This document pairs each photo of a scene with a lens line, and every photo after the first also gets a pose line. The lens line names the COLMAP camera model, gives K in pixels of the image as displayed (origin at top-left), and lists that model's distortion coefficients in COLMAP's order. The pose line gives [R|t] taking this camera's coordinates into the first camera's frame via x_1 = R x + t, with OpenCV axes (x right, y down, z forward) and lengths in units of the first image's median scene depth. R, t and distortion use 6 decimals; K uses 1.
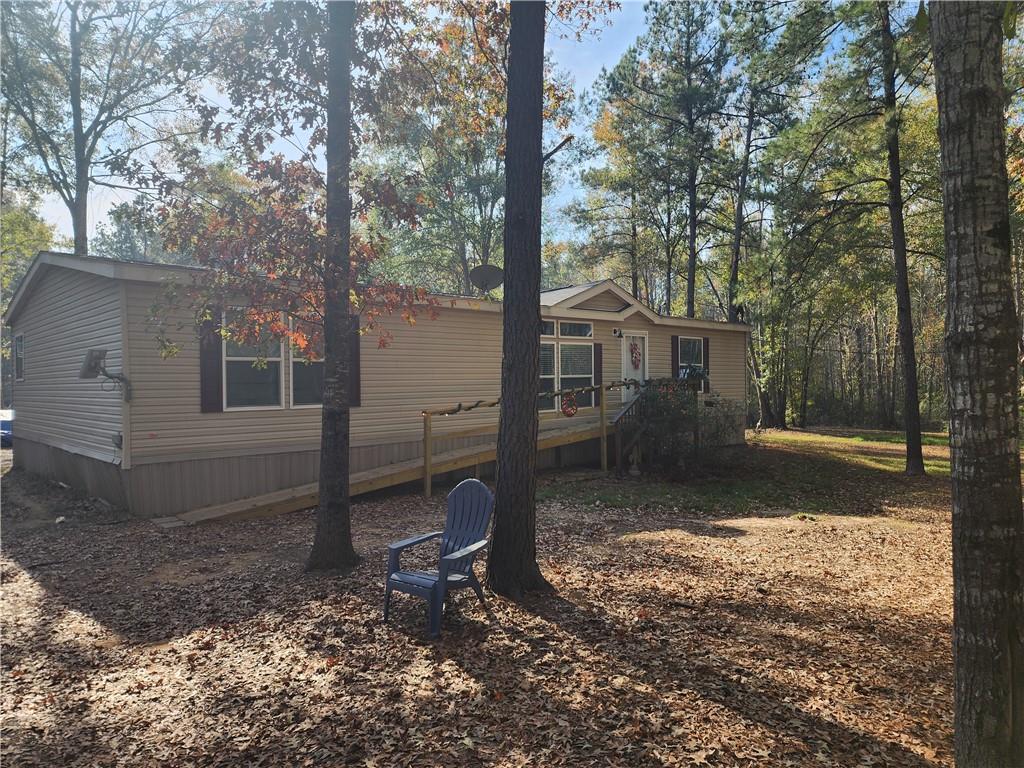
lens RADIAL K [[677.3, 0, 516.7], [0, 677.3, 378.0], [0, 0, 1]] dist [0.058918, -0.044090]
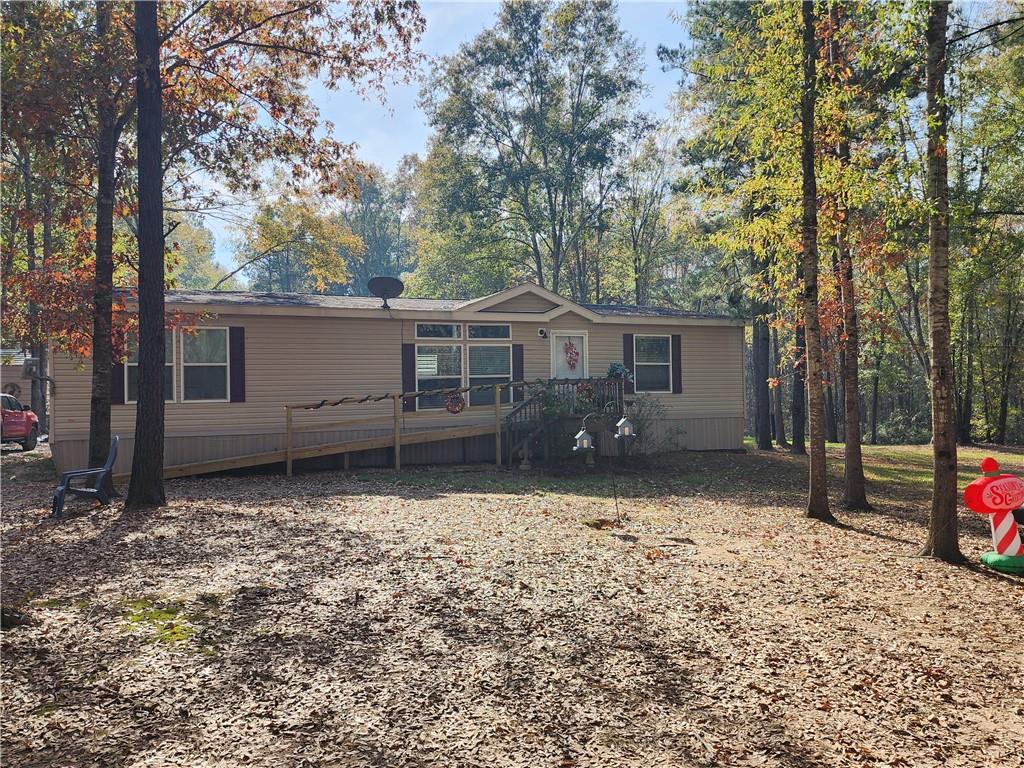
lens RADIAL K [[677.3, 0, 516.2], [0, 677.3, 393.2], [0, 0, 1]] dist [0.058918, -0.044090]
pose [[0.925205, -0.002687, -0.379458, 0.555098], [0.007850, 0.999896, 0.012060, 0.012647], [0.379386, -0.014137, 0.925130, 0.037749]]
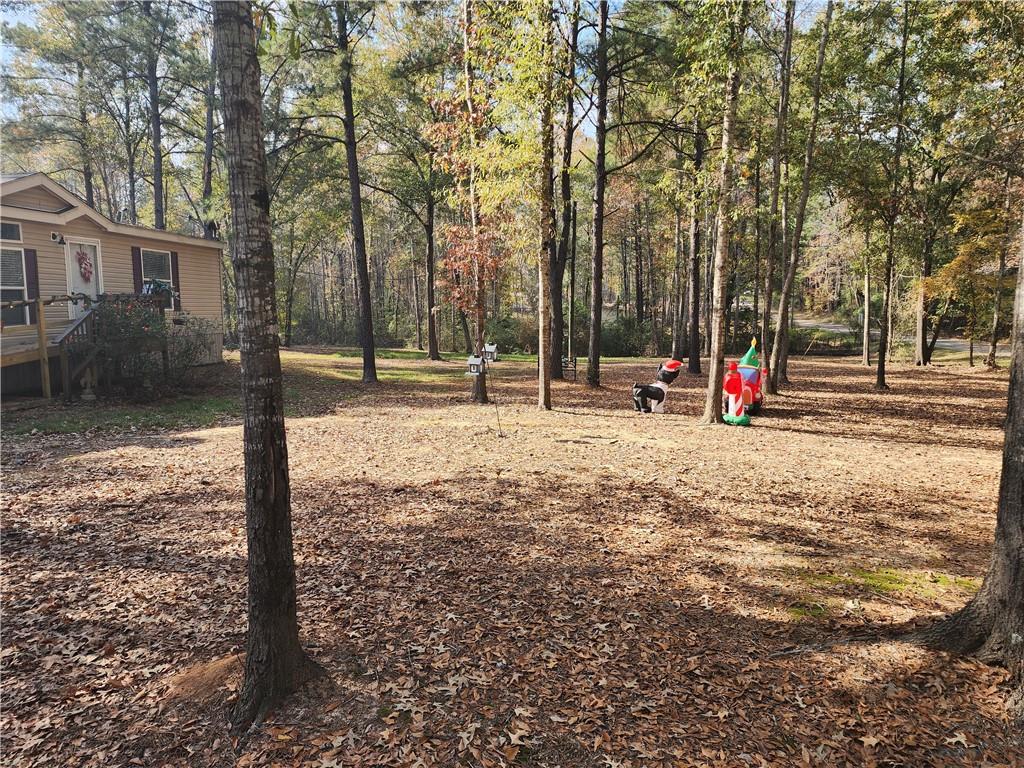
lens RADIAL K [[677.3, 0, 525.7], [0, 677.3, 388.2], [0, 0, 1]] dist [0.058918, -0.044090]
pose [[0.751500, -0.064291, 0.656593, 0.009119], [-0.021661, 0.992299, 0.121954, 0.002487], [-0.659377, -0.105871, 0.744320, -0.067439]]
